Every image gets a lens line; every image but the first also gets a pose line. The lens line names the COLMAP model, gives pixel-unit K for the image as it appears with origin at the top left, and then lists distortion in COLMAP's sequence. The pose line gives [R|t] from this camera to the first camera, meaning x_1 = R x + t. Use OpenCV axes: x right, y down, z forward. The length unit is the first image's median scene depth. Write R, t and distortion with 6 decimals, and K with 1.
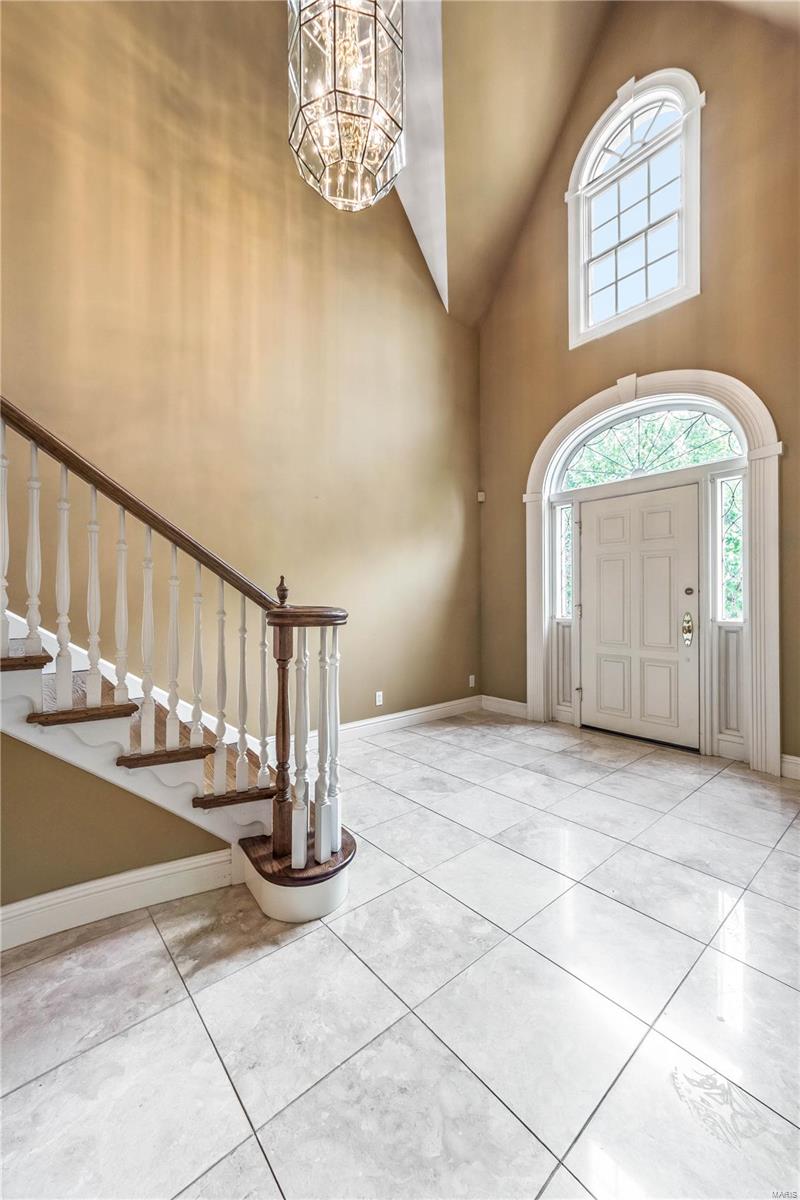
lens RADIAL K [[462.8, 0, 400.1], [0, 462.8, 599.6], [0, 0, 1]] dist [-0.000187, 0.000001]
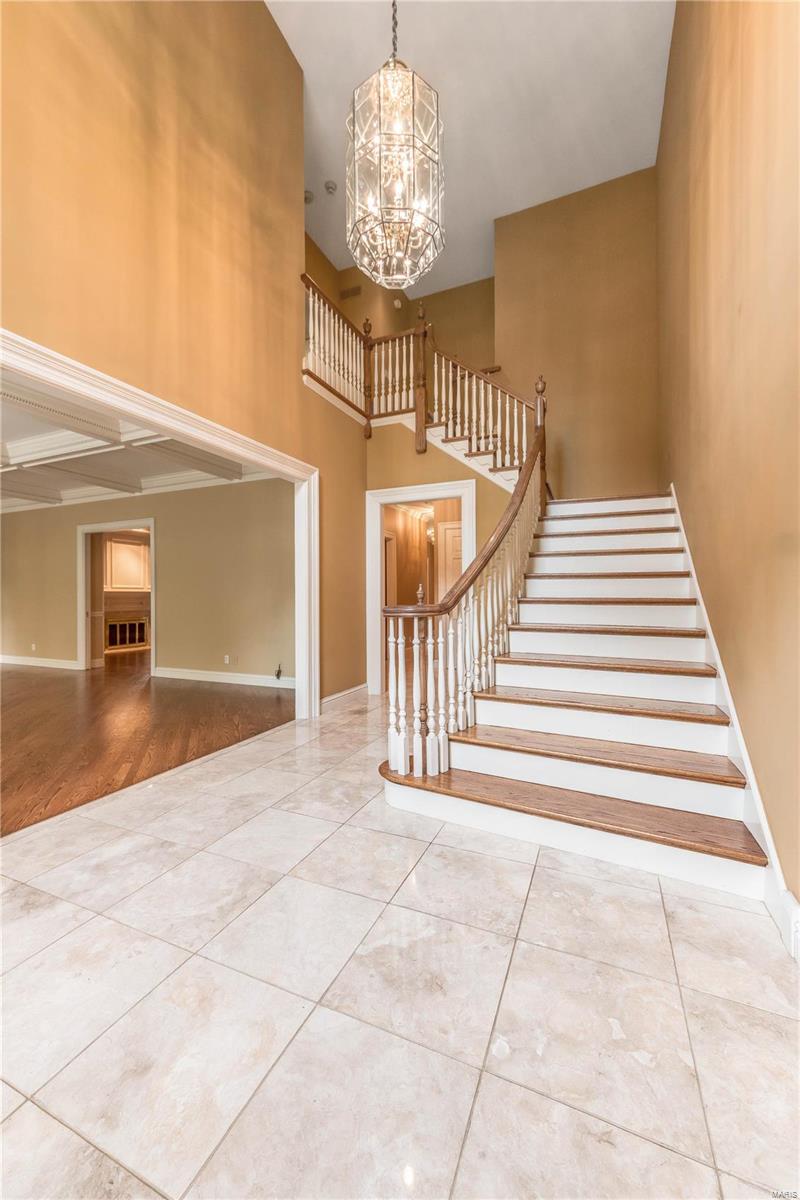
lens RADIAL K [[462.8, 0, 398.9], [0, 462.8, 596.0], [0, 0, 1]] dist [-0.000187, 0.000001]
pose [[-0.900914, 0.008922, -0.433907, 0.357450], [0.008538, 0.999960, 0.002834, 0.010732], [0.433914, -0.001151, -0.900953, 1.800541]]
